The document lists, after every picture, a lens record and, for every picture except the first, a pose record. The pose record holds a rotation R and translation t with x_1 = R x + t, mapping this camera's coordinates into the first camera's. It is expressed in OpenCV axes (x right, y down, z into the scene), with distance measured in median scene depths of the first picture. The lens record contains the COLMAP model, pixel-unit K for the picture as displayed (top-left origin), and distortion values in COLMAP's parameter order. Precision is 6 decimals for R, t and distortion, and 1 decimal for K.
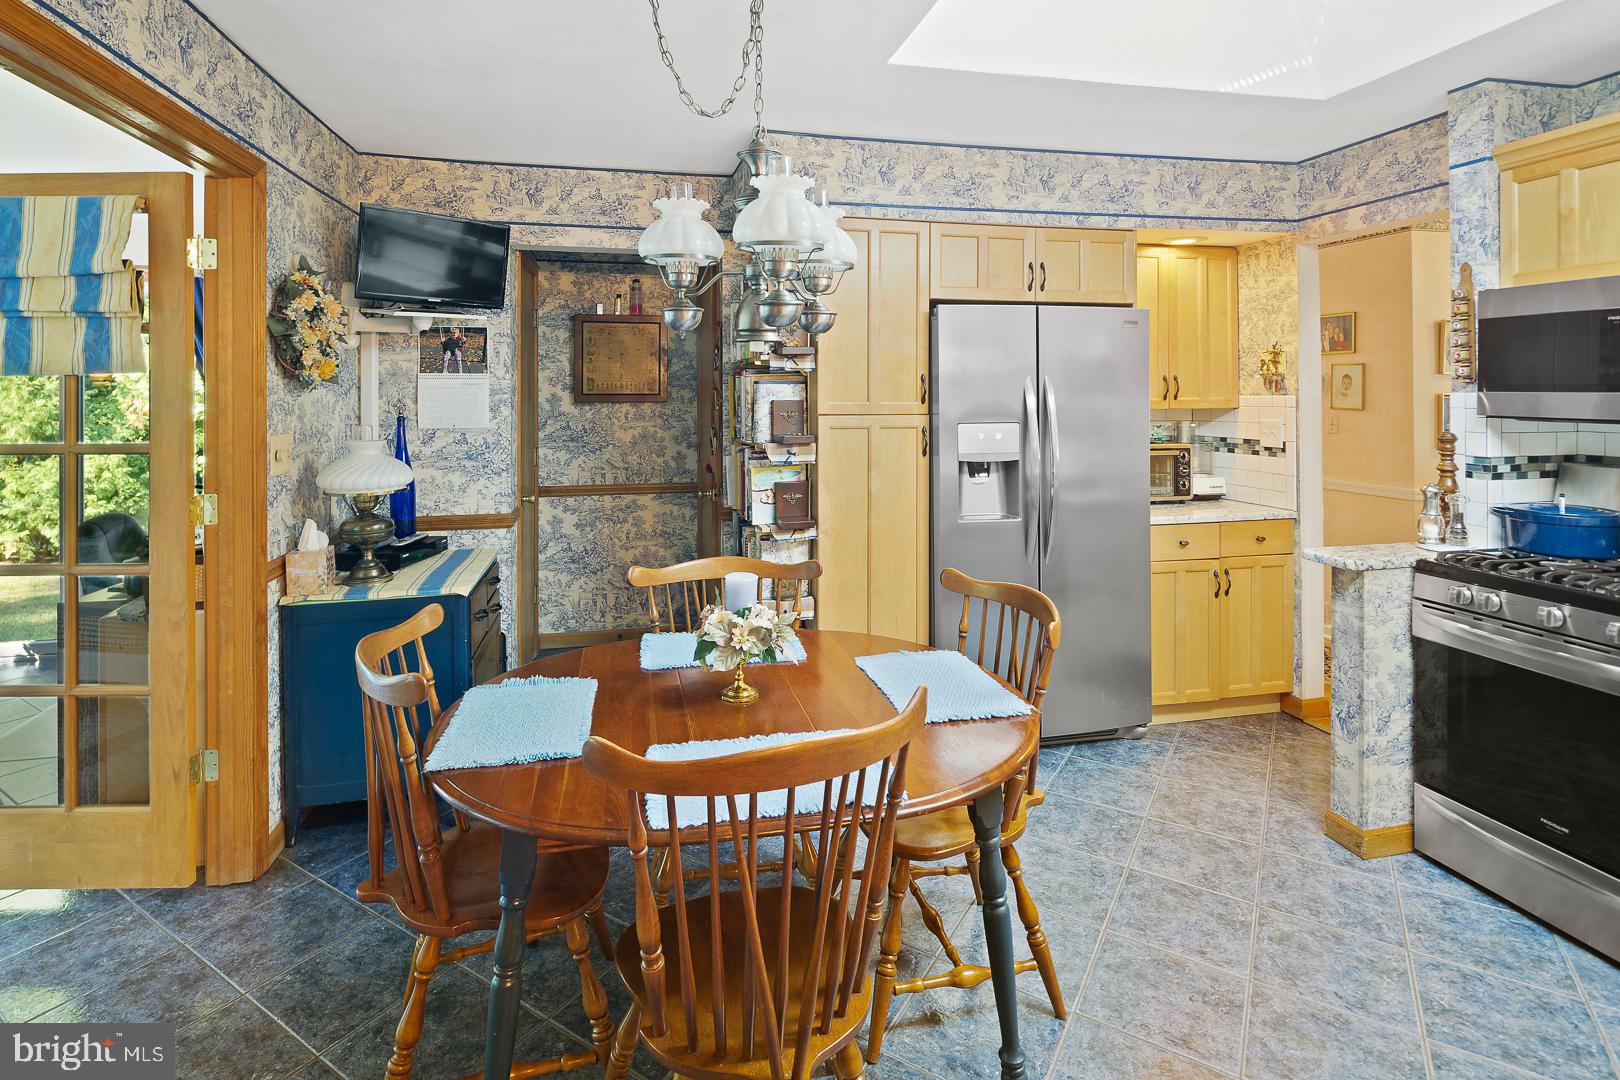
lens RADIAL K [[801.3, 0, 791.9], [0, 801.3, 390.3], [0, 0, 1]] dist [-0.001168, -0.000379]
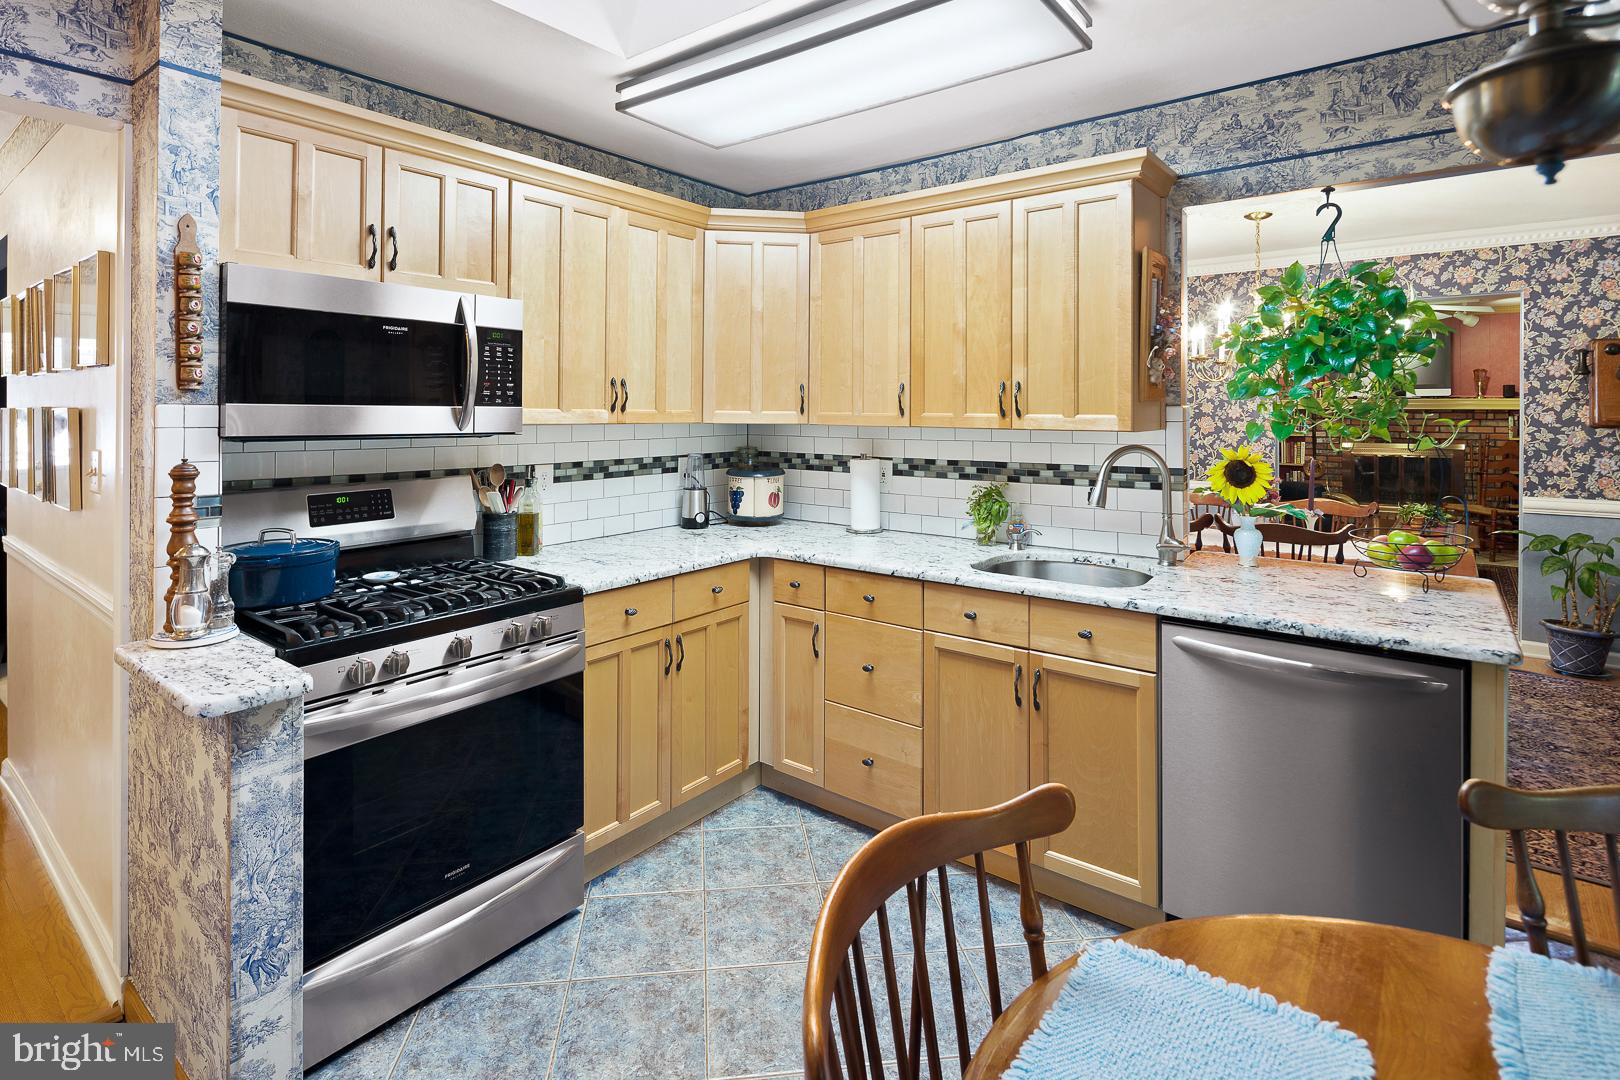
lens RADIAL K [[791.4, 0, 784.7], [0, 791.4, 405.6], [0, 0, 1]] dist [-0.001039, -0.000399]
pose [[-0.628711, 0.006979, 0.777608, -0.002868], [-0.002578, 0.999936, -0.011058, 0.008296], [-0.777635, -0.008957, -0.628653, 0.858797]]
